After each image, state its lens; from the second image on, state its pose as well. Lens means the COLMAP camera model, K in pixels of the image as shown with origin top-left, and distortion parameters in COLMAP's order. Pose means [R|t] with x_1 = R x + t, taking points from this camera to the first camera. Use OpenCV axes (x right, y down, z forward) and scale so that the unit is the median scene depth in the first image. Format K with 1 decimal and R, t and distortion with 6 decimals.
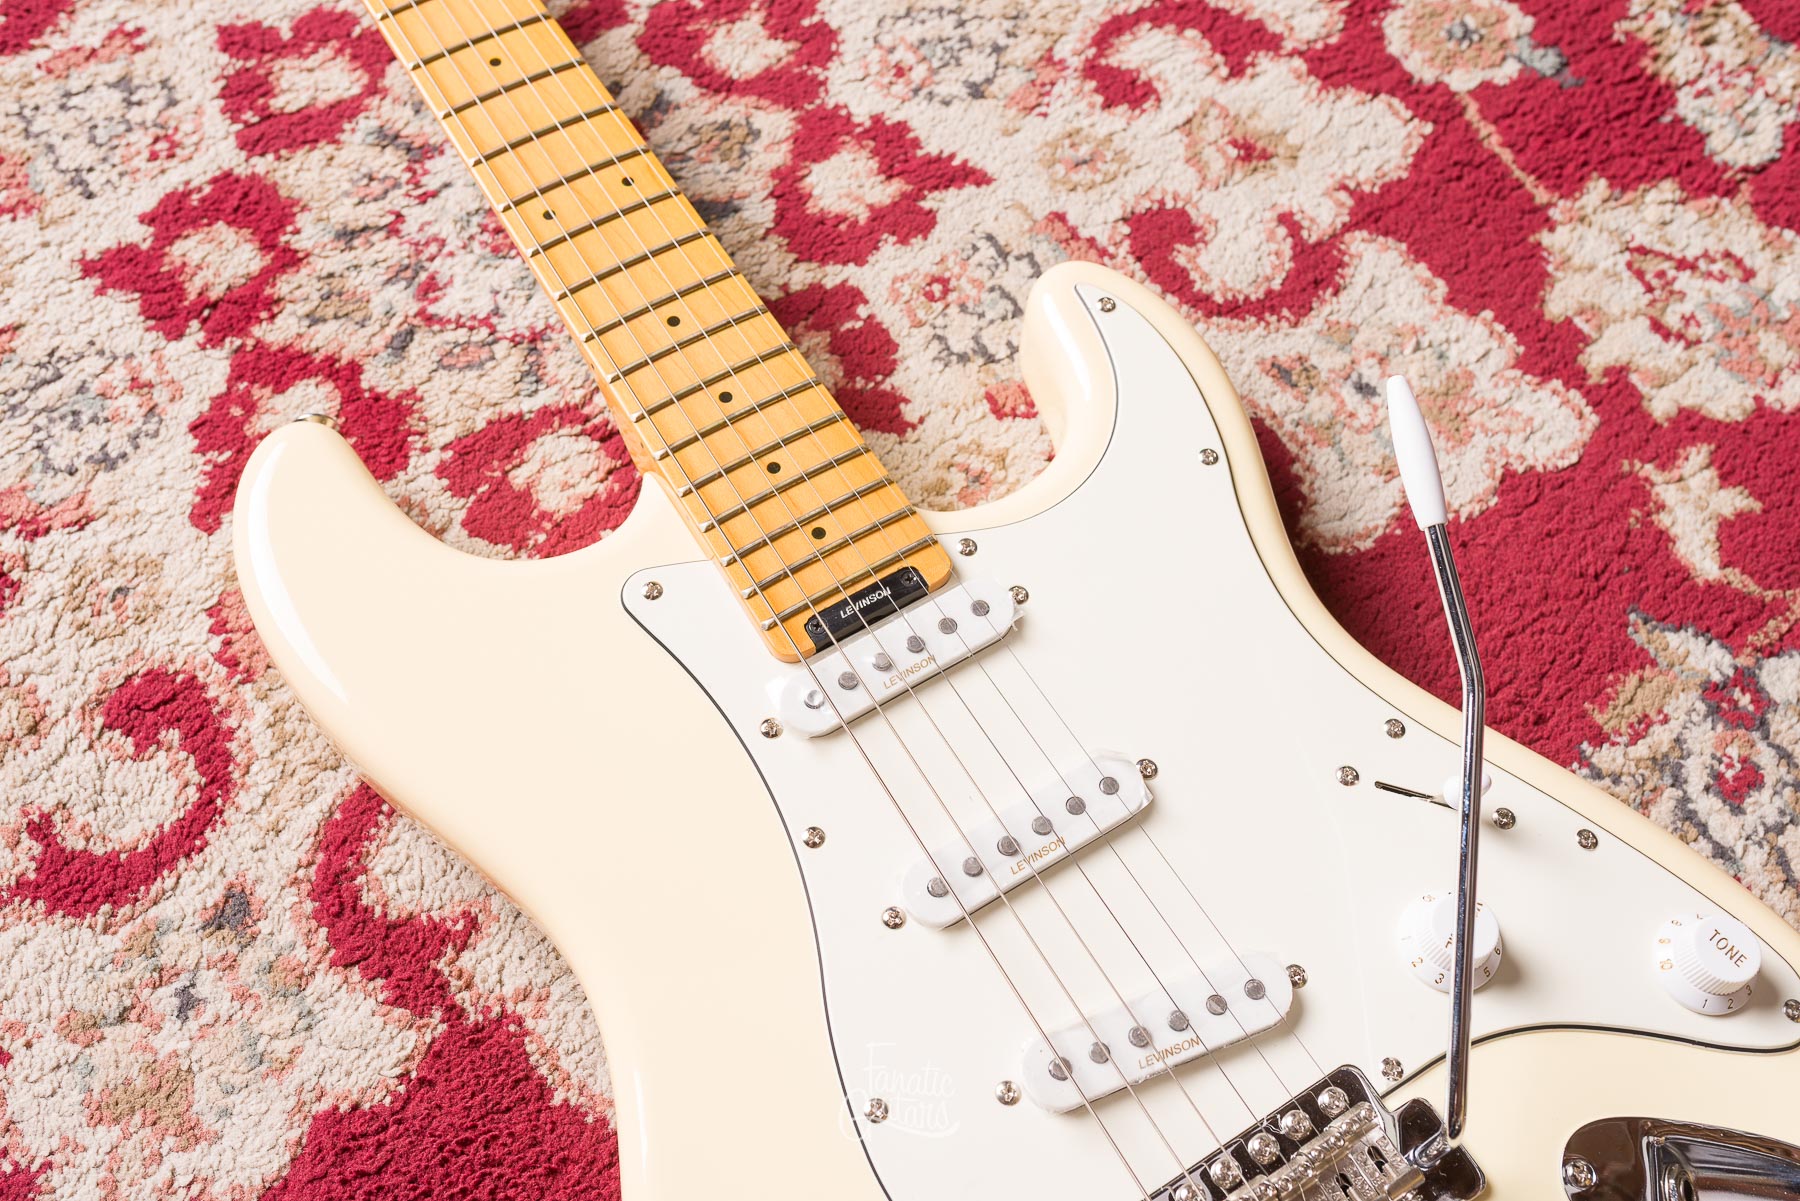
lens RADIAL K [[1625.3, 0, 926.5], [0, 1625.3, 625.1], [0, 0, 1]] dist [0.003259, -0.001481]
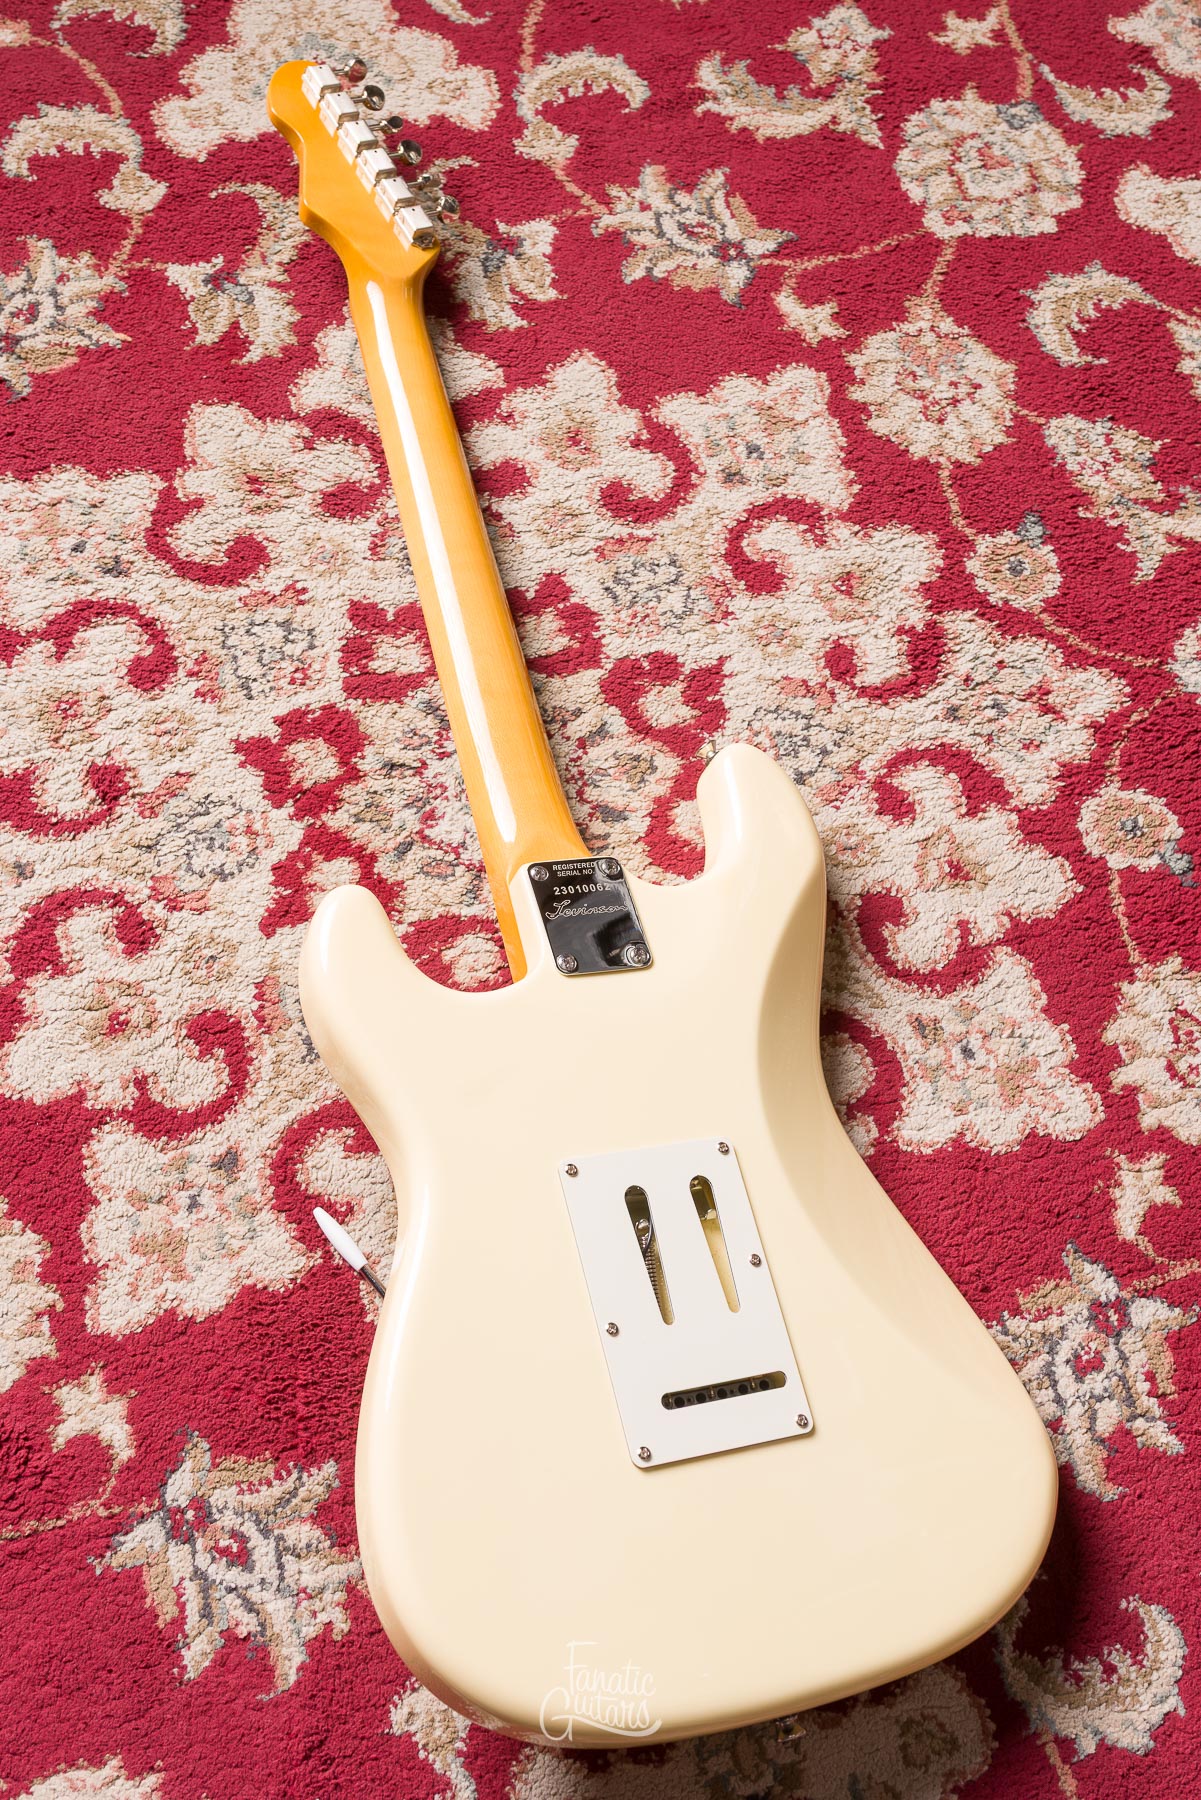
lens RADIAL K [[1738.1, 0, 618.3], [0, 1738.1, 948.7], [0, 0, 1]] dist [0.002619, 0.000000]
pose [[0.949017, 0.298970, -0.099918, 0.089332], [-0.295549, 0.954131, 0.047796, -0.227979], [0.109624, -0.015829, 0.993847, -0.731743]]
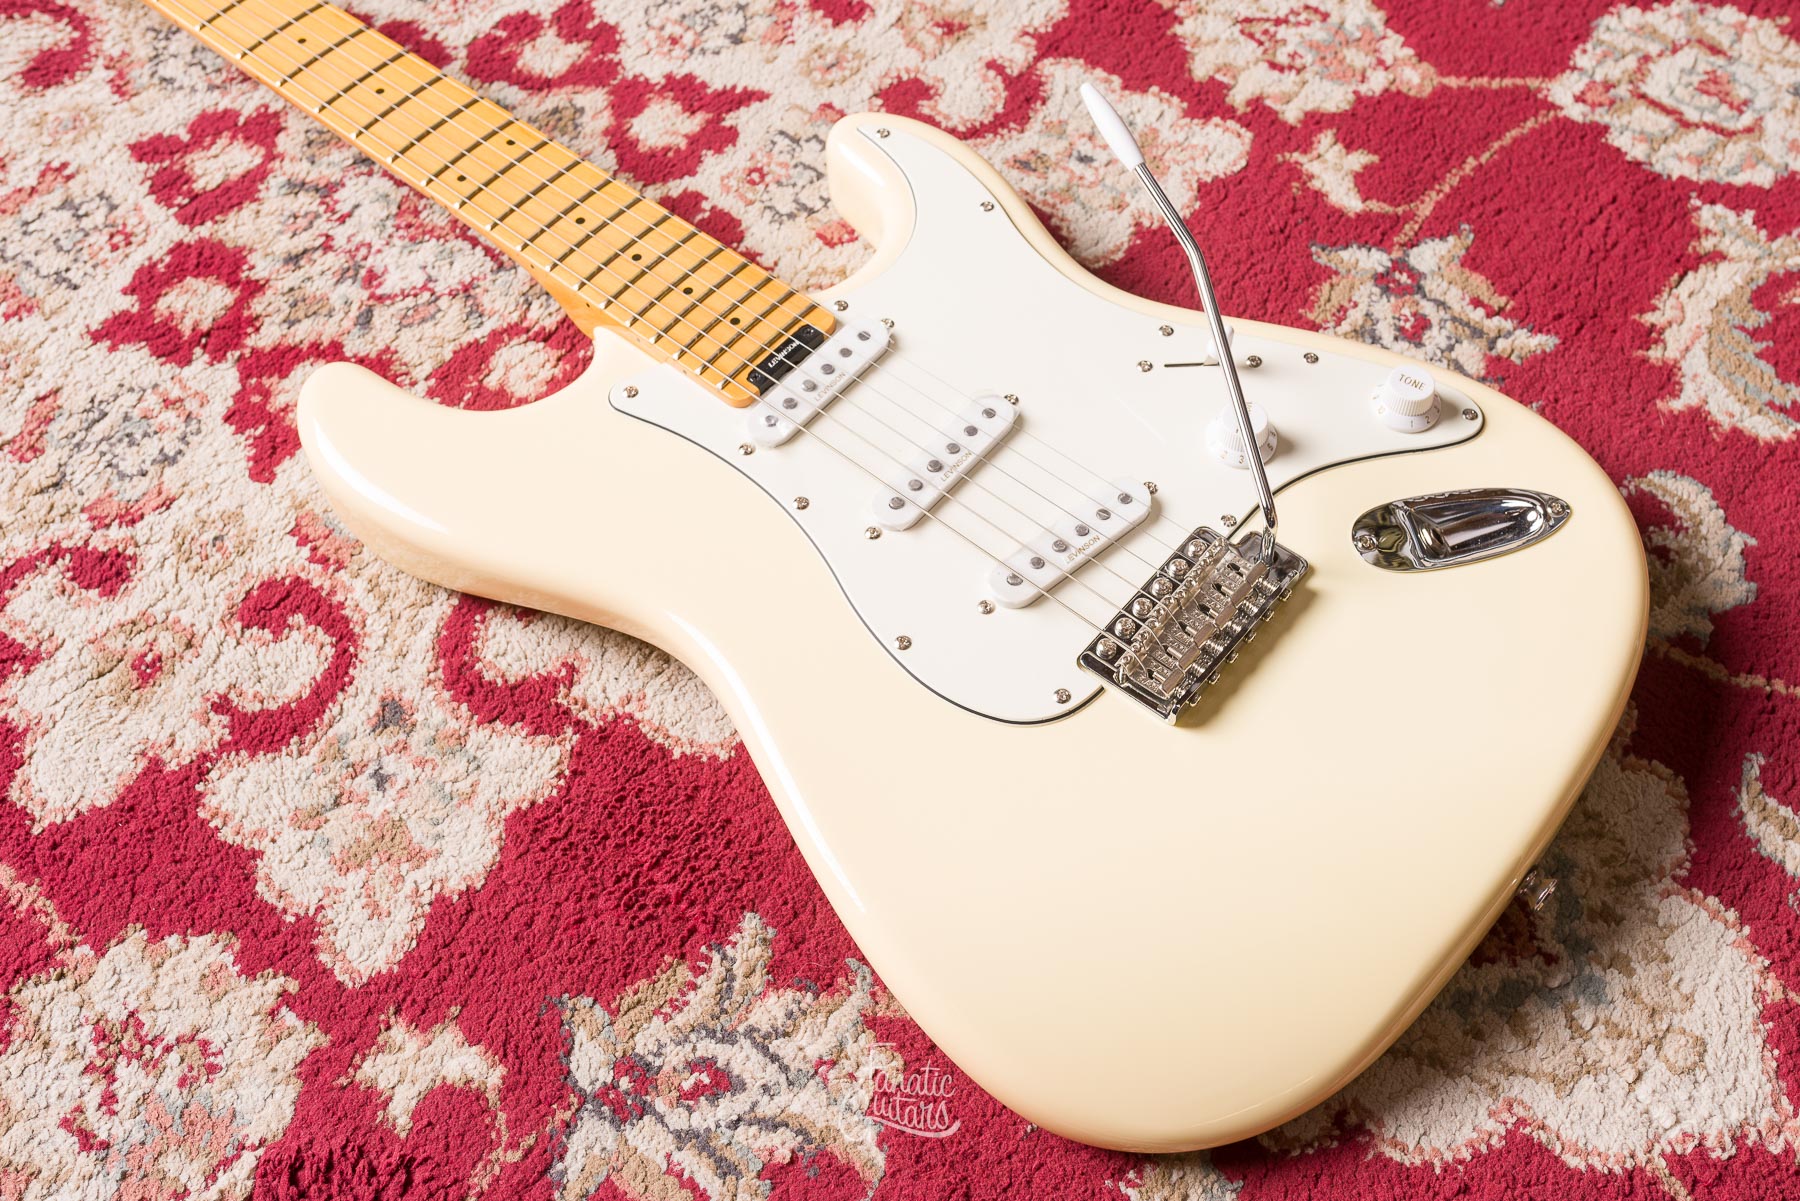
lens RADIAL K [[1738.1, 0, 992.0], [0, 1738.1, 604.0], [0, 0, 1]] dist [0.002619, 0.000000]
pose [[0.944477, -0.297480, 0.139529, -0.116388], [0.308701, 0.948817, -0.066706, 0.284079], [-0.112544, 0.106075, 0.987969, -0.383924]]
